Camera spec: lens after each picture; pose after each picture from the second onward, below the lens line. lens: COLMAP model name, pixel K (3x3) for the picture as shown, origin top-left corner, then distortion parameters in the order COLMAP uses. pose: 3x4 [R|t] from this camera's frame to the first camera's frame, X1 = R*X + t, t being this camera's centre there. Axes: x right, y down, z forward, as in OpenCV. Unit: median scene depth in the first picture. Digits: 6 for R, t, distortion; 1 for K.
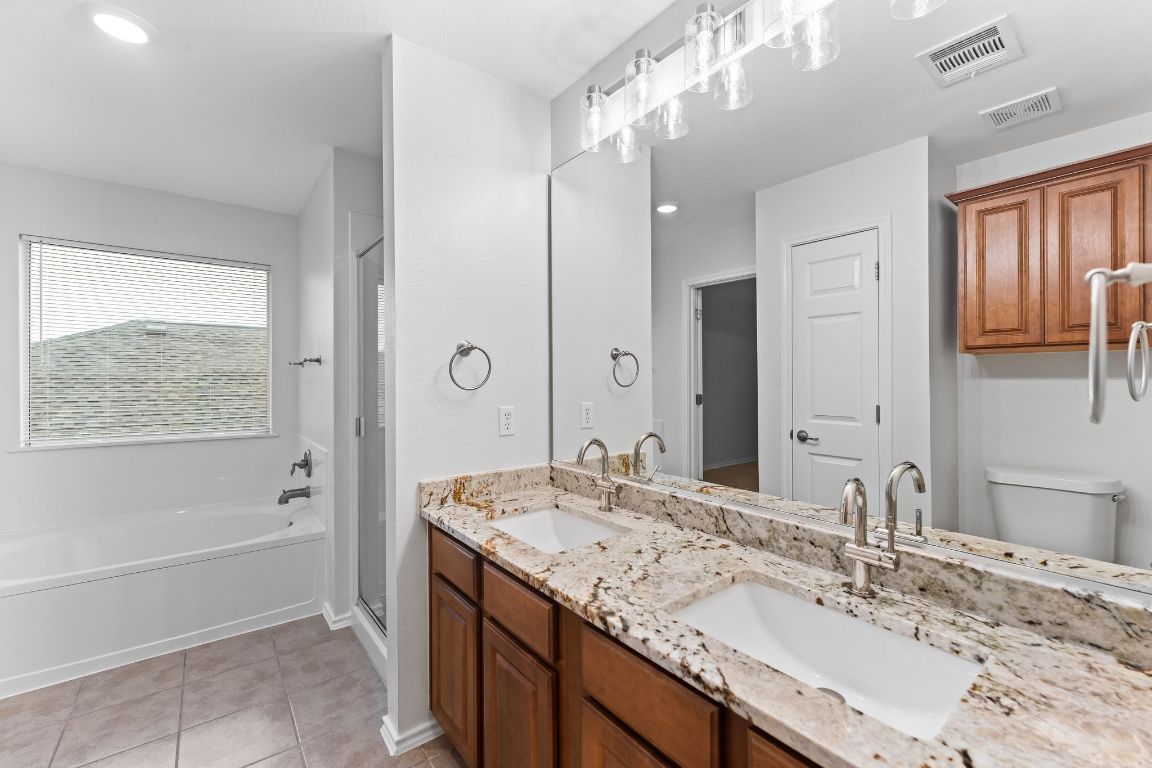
lens RADIAL K [[474.2, 0, 569.3], [0, 474.2, 387.4], [0, 0, 1]] dist [0.001199, 0.000151]
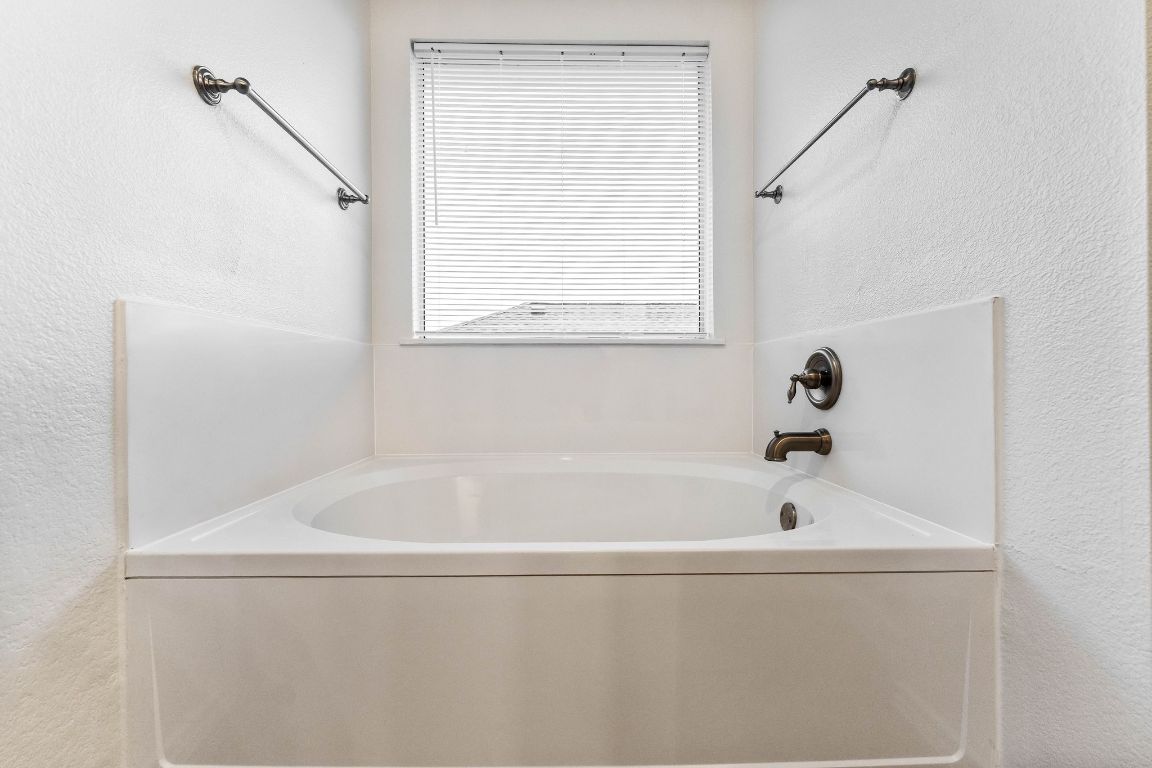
lens RADIAL K [[474.2, 0, 569.3], [0, 474.2, 387.4], [0, 0, 1]] dist [0.001199, 0.000151]
pose [[0.800908, -0.005369, -0.598763, -1.071859], [0.005721, 0.999983, -0.001315, 0.381199], [0.598760, -0.002372, 0.800925, 1.120160]]
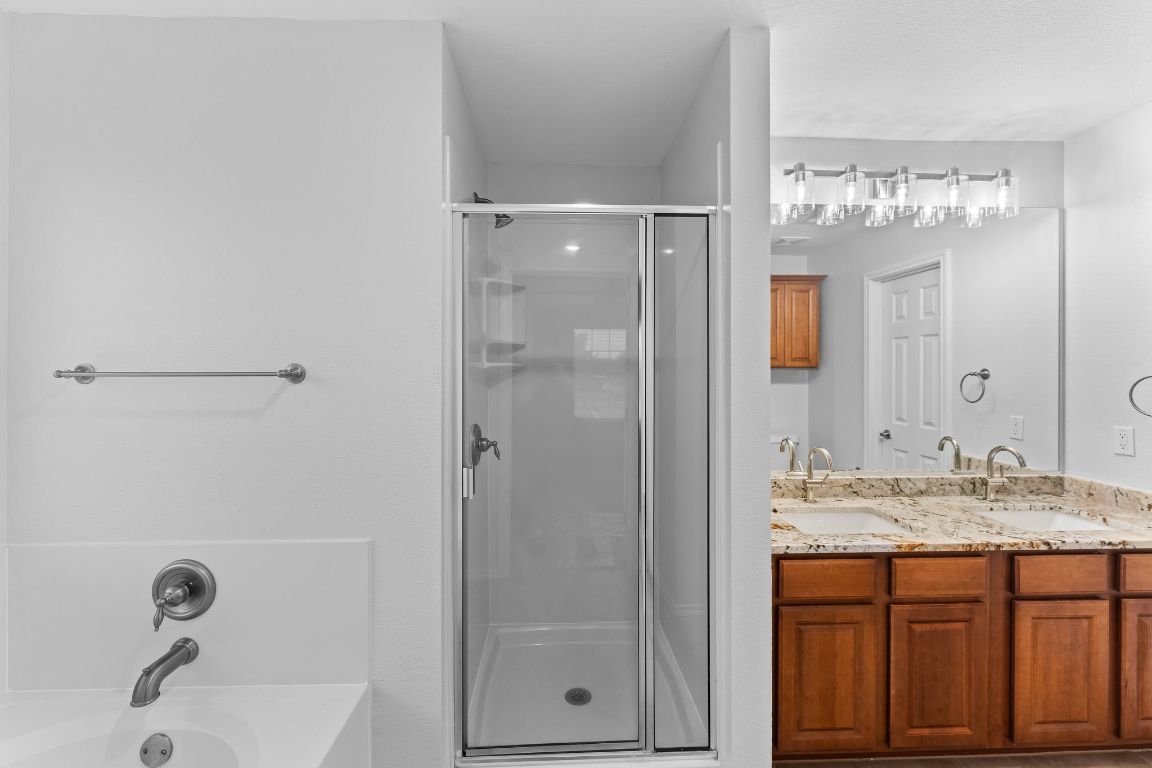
lens RADIAL K [[474.2, 0, 569.3], [0, 474.2, 387.4], [0, 0, 1]] dist [0.001199, 0.000151]
pose [[0.581226, -0.023789, 0.813395, -1.597272], [0.013853, 0.999717, 0.019340, -0.096794], [-0.813624, 0.000028, 0.581391, 0.959222]]
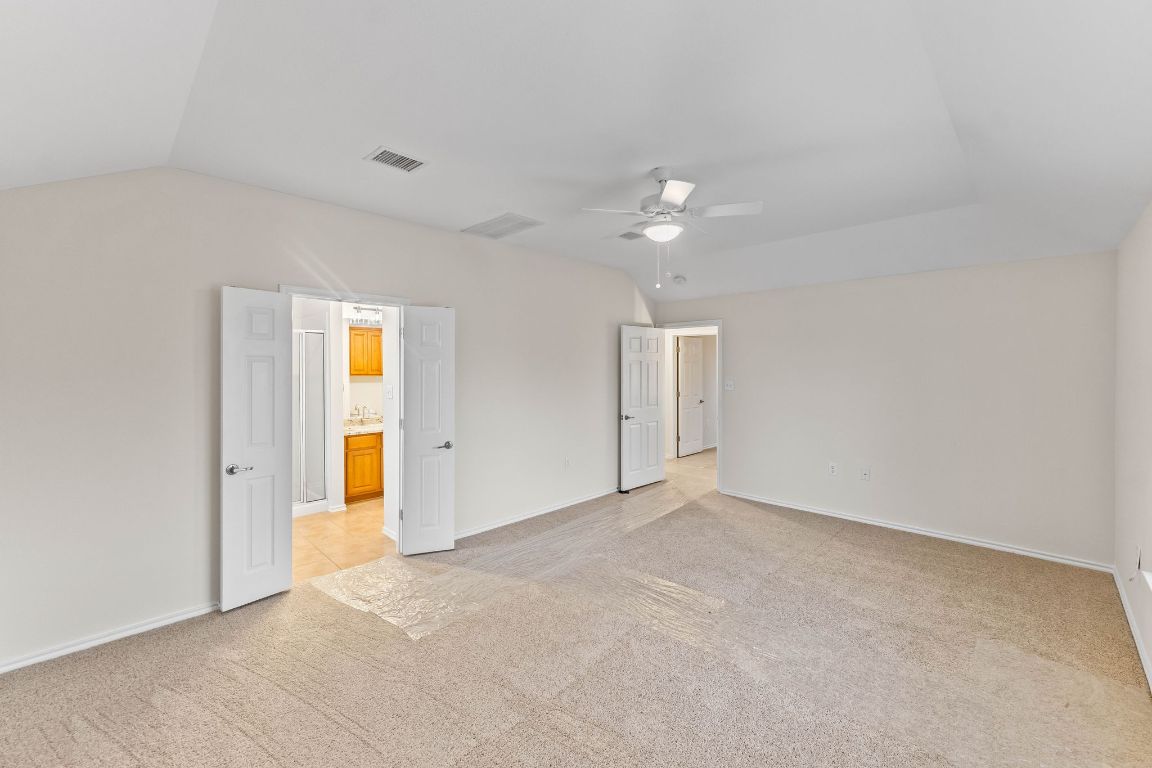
lens RADIAL K [[474.2, 0, 569.3], [0, 474.2, 387.4], [0, 0, 1]] dist [0.001199, 0.000151]
pose [[-0.131164, -0.032584, 0.990825, -4.460045], [-0.001320, 0.999465, 0.032693, -0.179685], [-0.991360, 0.002980, -0.131137, -0.088572]]
